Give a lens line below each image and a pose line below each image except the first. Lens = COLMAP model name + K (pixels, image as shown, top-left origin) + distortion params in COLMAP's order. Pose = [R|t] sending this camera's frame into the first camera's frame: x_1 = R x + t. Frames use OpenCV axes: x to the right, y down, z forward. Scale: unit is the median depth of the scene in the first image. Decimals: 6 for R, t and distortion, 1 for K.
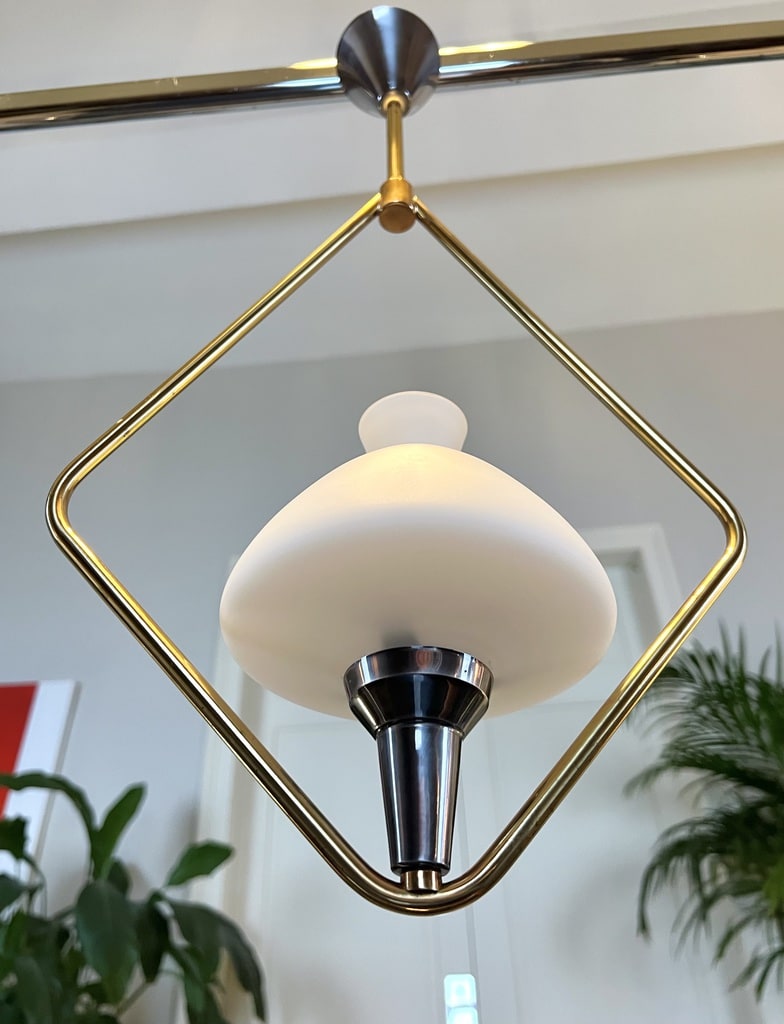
lens RADIAL K [[831.6, 0, 395.0], [0, 831.6, 468.0], [0, 0, 1]] dist [0.001355, -0.002442]
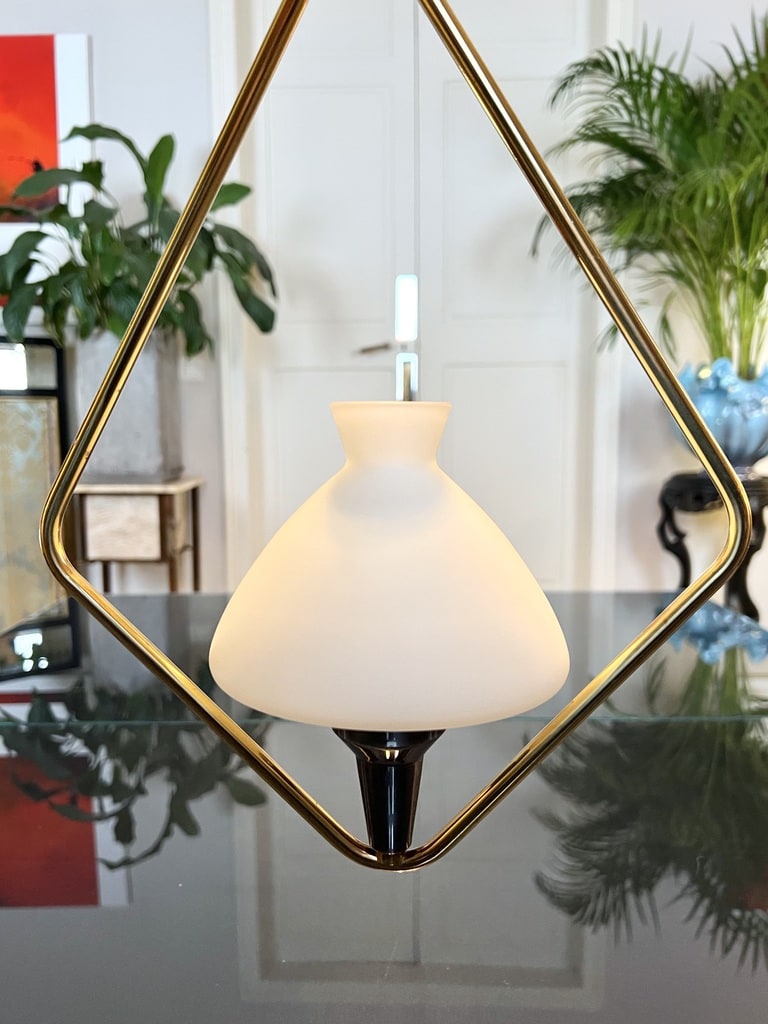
lens RADIAL K [[797.5, 0, 384.0], [0, 797.5, 512.0], [0, 0, 1]] dist [-0.002580, -0.000599]
pose [[0.997912, 0.018657, 0.061830, -0.050653], [-0.058042, 0.678923, 0.731912, -0.165236], [-0.028323, -0.733972, 0.678589, -0.310969]]
